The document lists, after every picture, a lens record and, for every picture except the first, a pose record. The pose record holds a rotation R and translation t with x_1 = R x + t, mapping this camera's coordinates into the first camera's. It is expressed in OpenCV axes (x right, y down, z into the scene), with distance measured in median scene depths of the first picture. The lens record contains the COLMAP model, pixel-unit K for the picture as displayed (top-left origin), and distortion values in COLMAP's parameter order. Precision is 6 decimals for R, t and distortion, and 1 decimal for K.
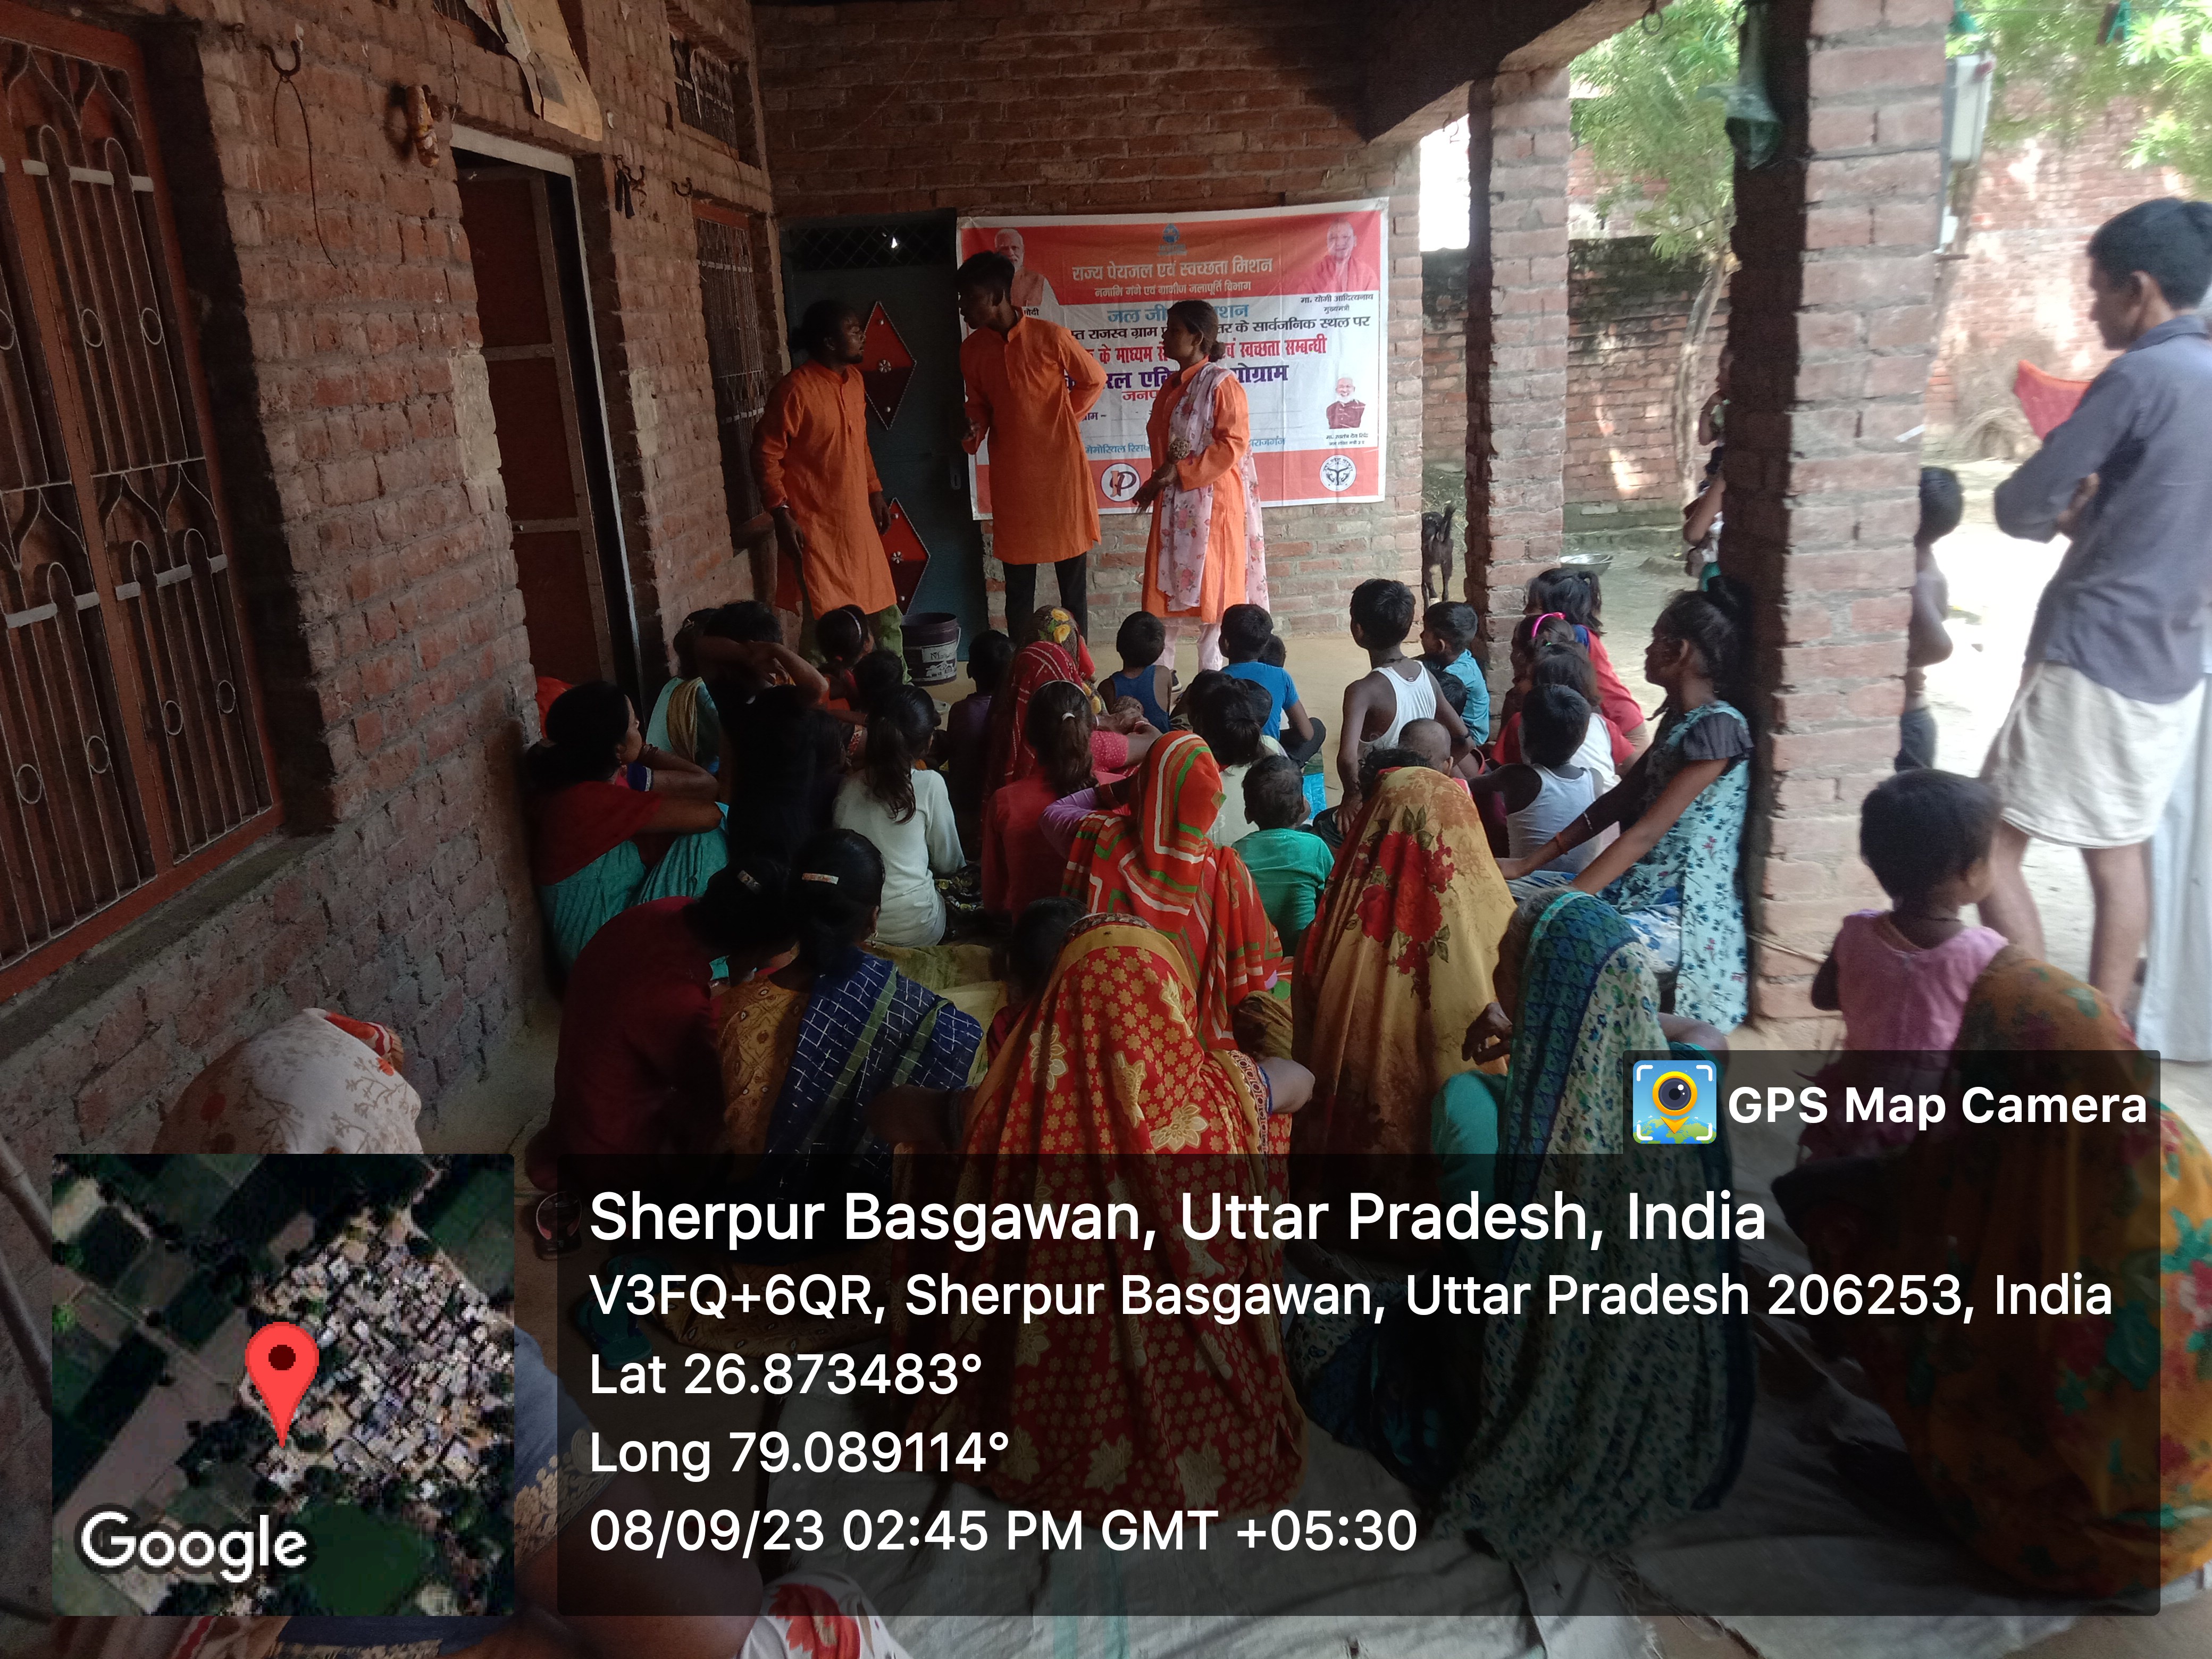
lens RADIAL K [[1799.3, 0, 1102.6], [0, 1799.3, 822.7], [0, 0, 1]] dist [0.043225, -0.078897]
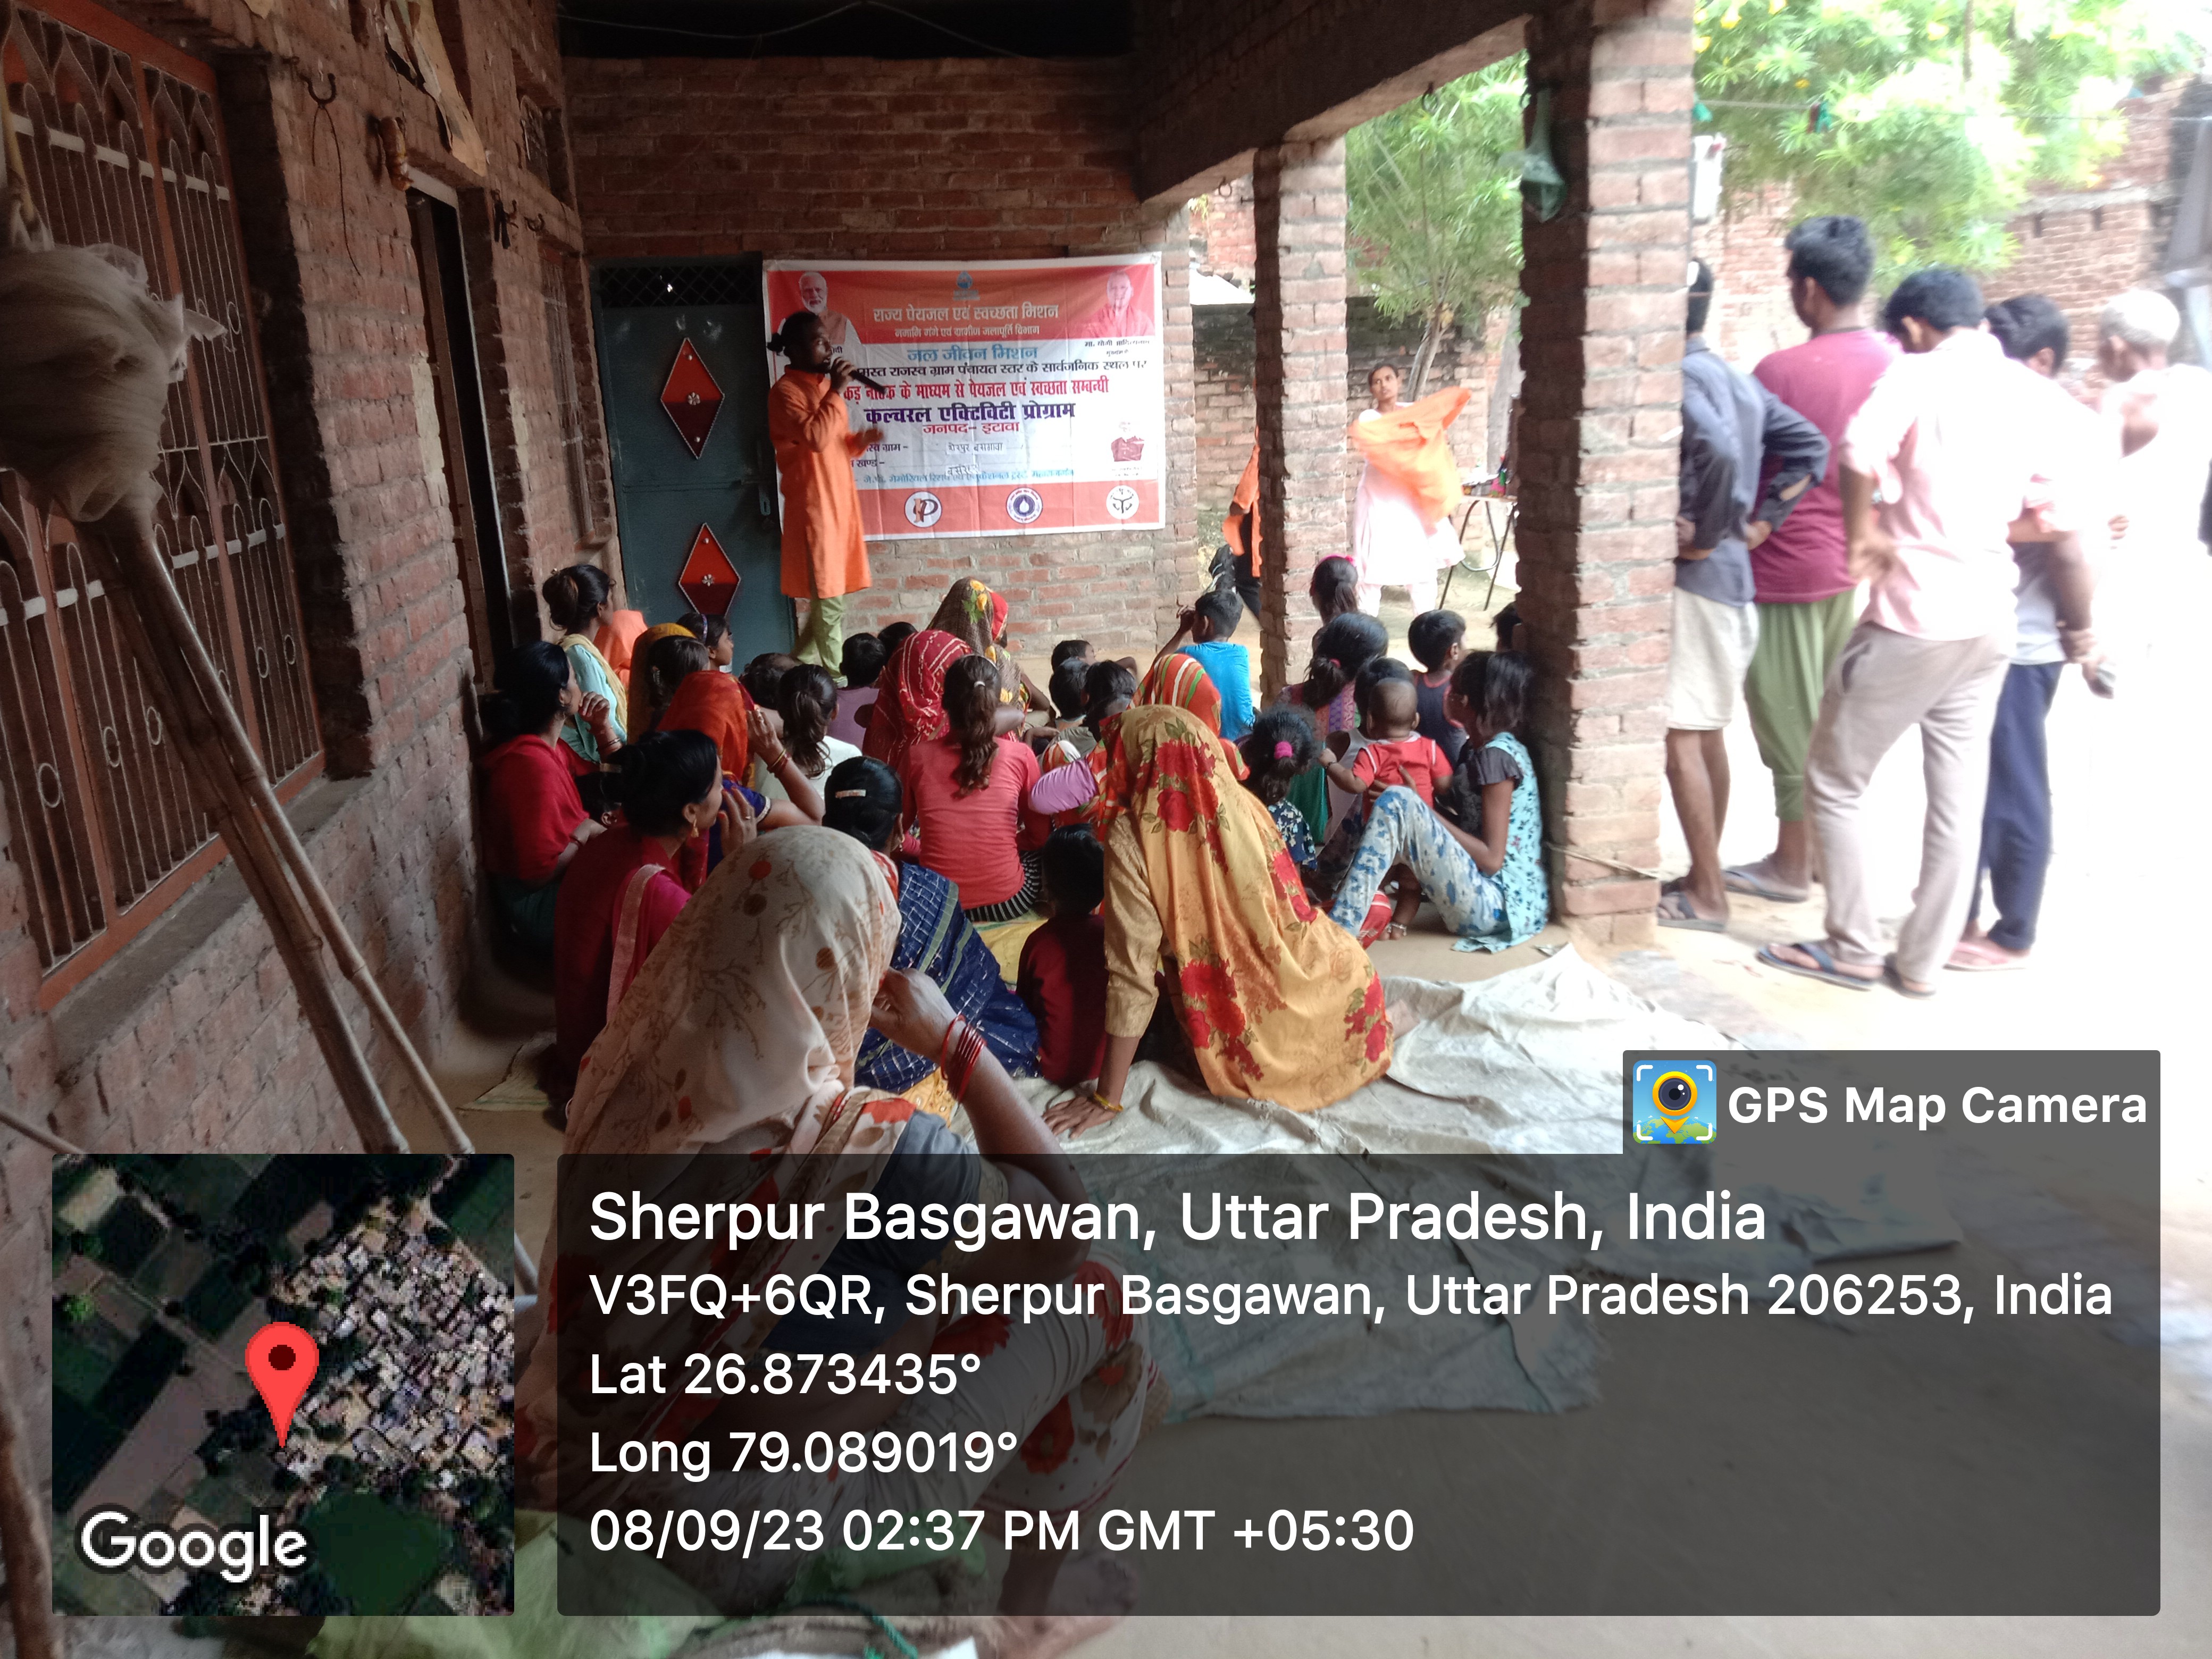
lens RADIAL K [[1791.8, 0, 1106.0], [0, 1791.8, 829.5], [0, 0, 1]] dist [0.061503, -0.112358]
pose [[0.986225, -0.029067, 0.162833, -0.111880], [0.033603, 0.999118, -0.025167, 0.056895], [-0.161958, 0.030292, 0.986333, -0.119573]]
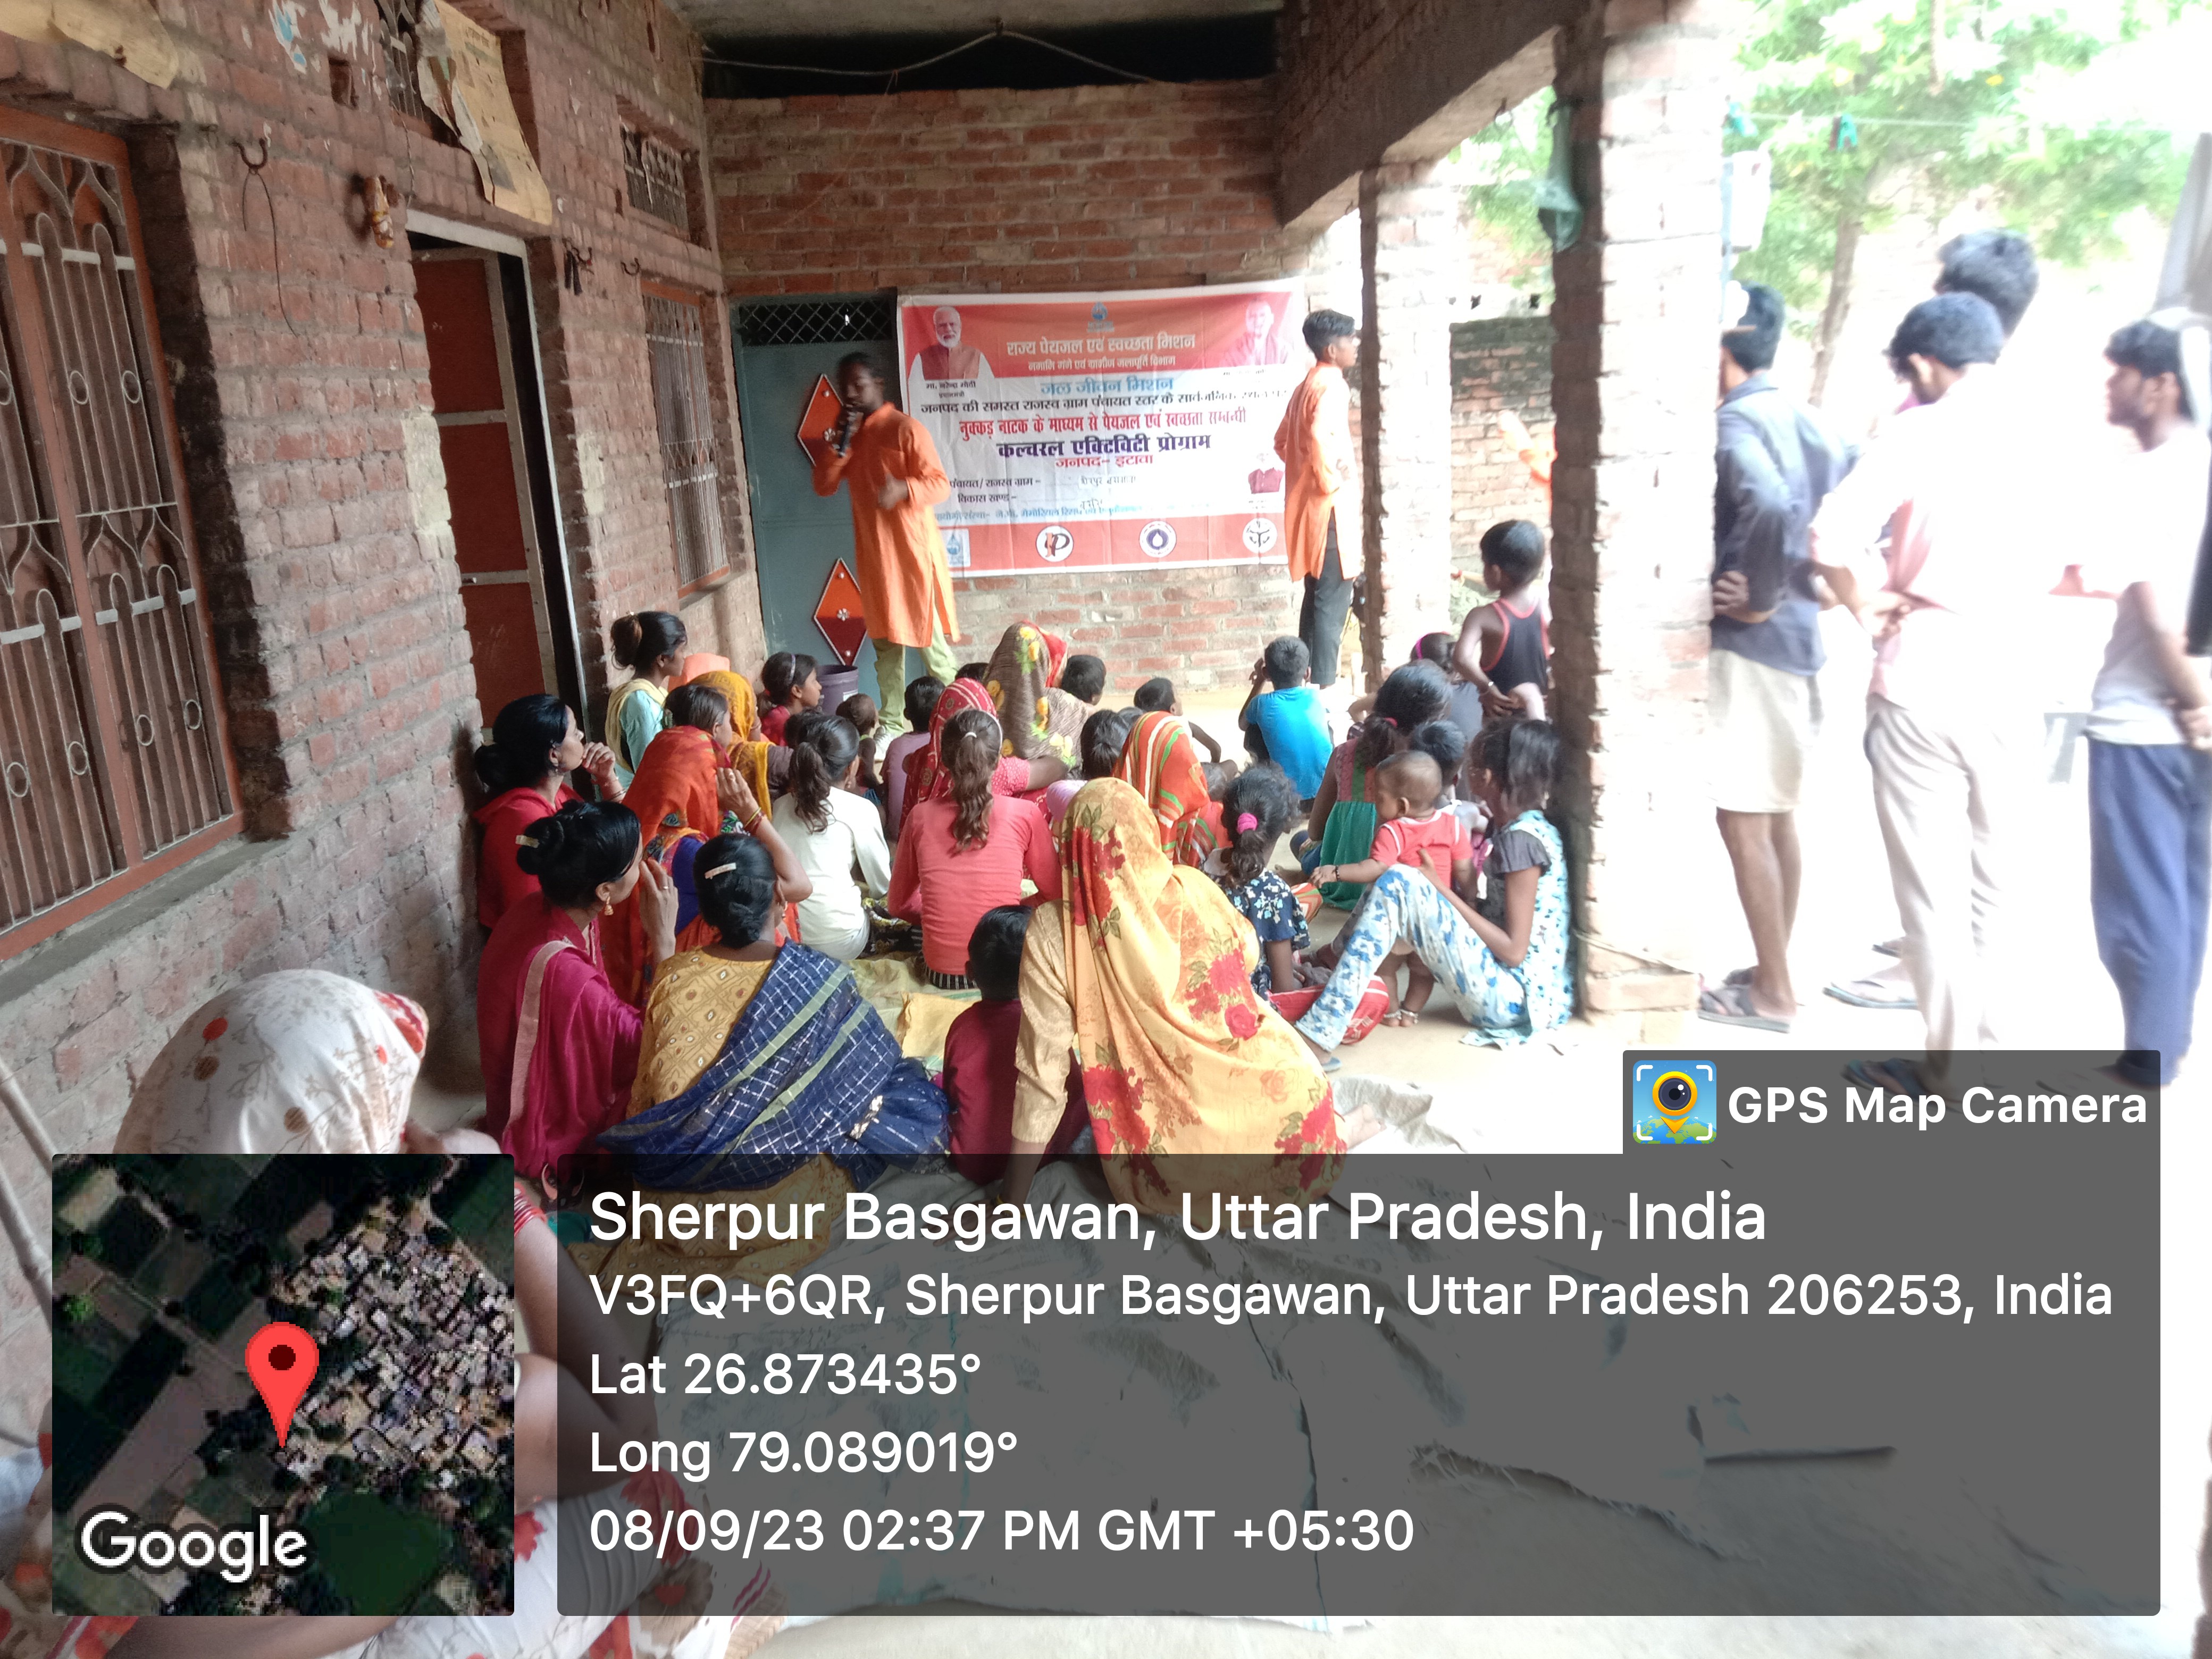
lens RADIAL K [[1791.8, 0, 1106.0], [0, 1791.8, 829.5], [0, 0, 1]] dist [0.061503, -0.112358]
pose [[0.999876, -0.003521, 0.015342, 0.042304], [0.004073, 0.999340, -0.036086, 0.029069], [-0.015205, 0.036144, 0.999231, -0.082374]]
